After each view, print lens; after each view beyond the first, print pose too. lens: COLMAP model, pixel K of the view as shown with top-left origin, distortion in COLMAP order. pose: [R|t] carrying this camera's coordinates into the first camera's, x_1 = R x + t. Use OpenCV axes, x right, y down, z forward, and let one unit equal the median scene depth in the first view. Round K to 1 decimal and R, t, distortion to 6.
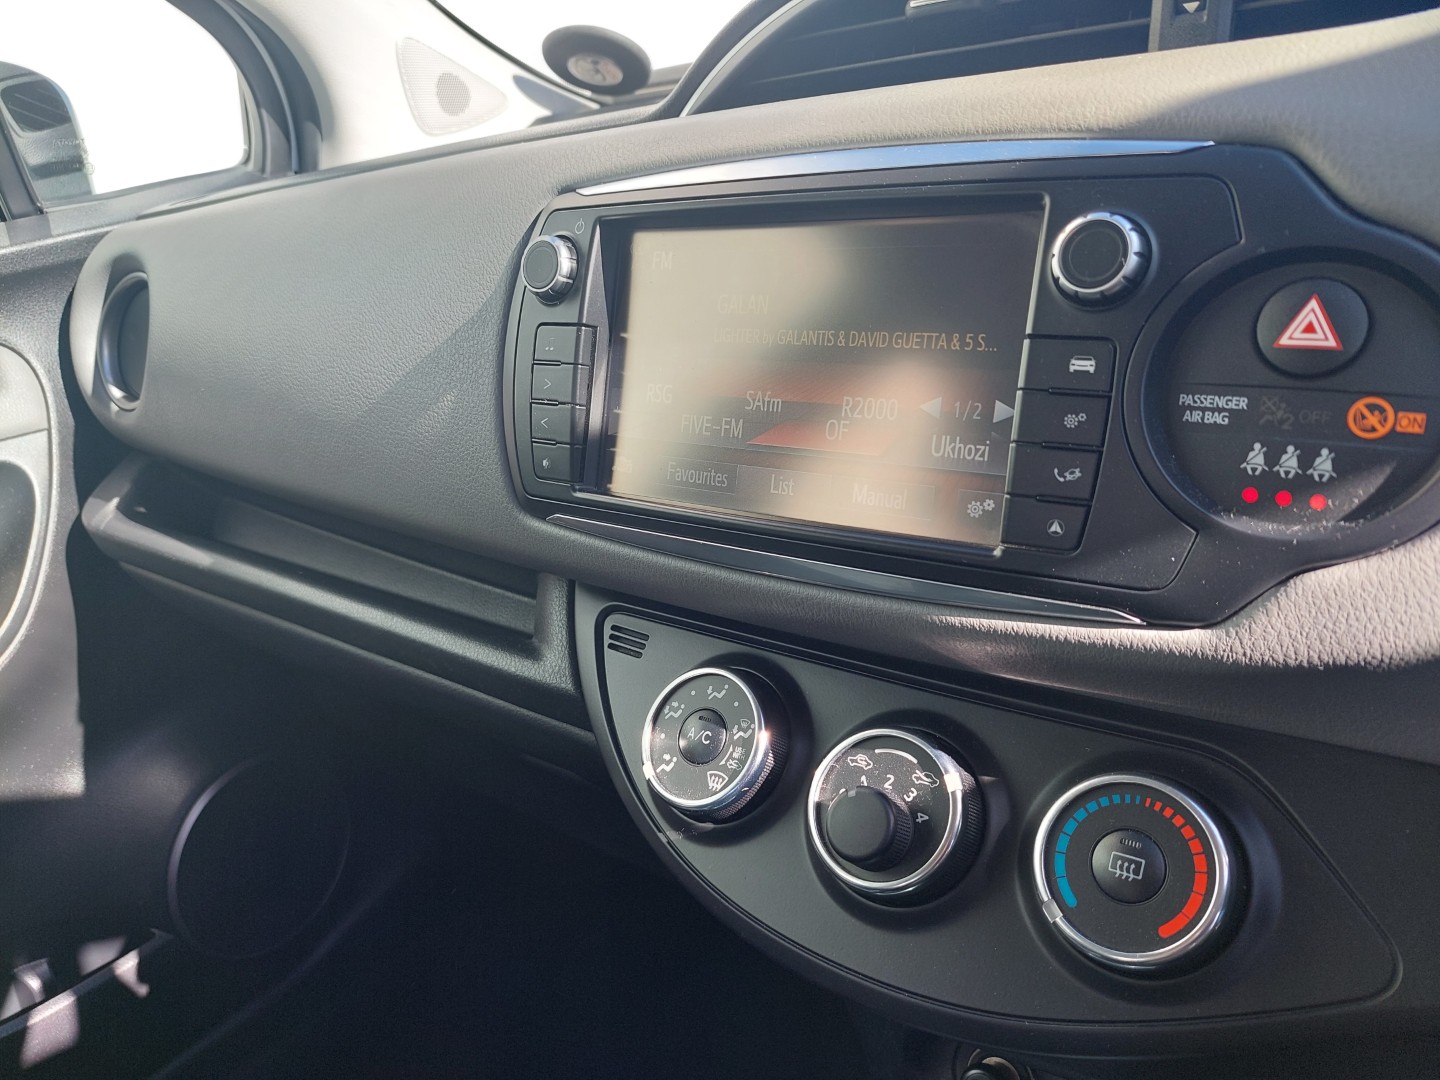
lens RADIAL K [[1028.8, 0, 721.7], [0, 1028.8, 518.5], [0, 0, 1]] dist [0.057711, -0.053124]
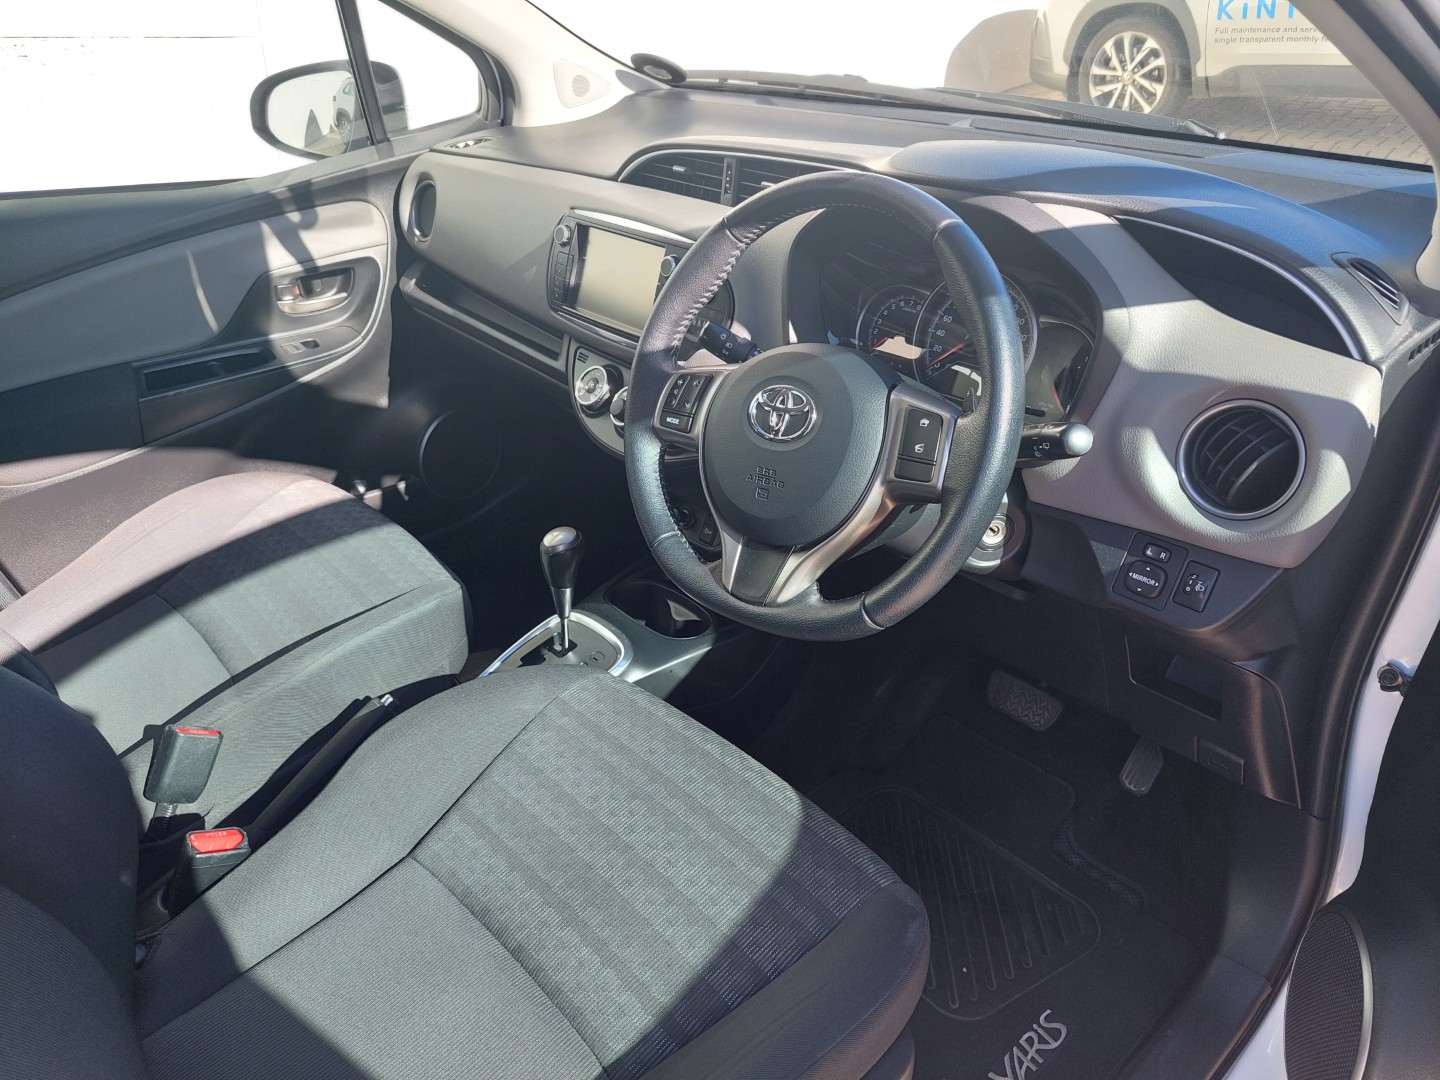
lens RADIAL K [[1028.8, 0, 721.7], [0, 1028.8, 518.5], [0, 0, 1]] dist [0.057711, -0.053124]
pose [[0.975736, 0.161791, -0.147526, 0.525268], [-0.131622, 0.971871, 0.195302, -0.042379], [0.174974, -0.171145, 0.969584, -1.232851]]
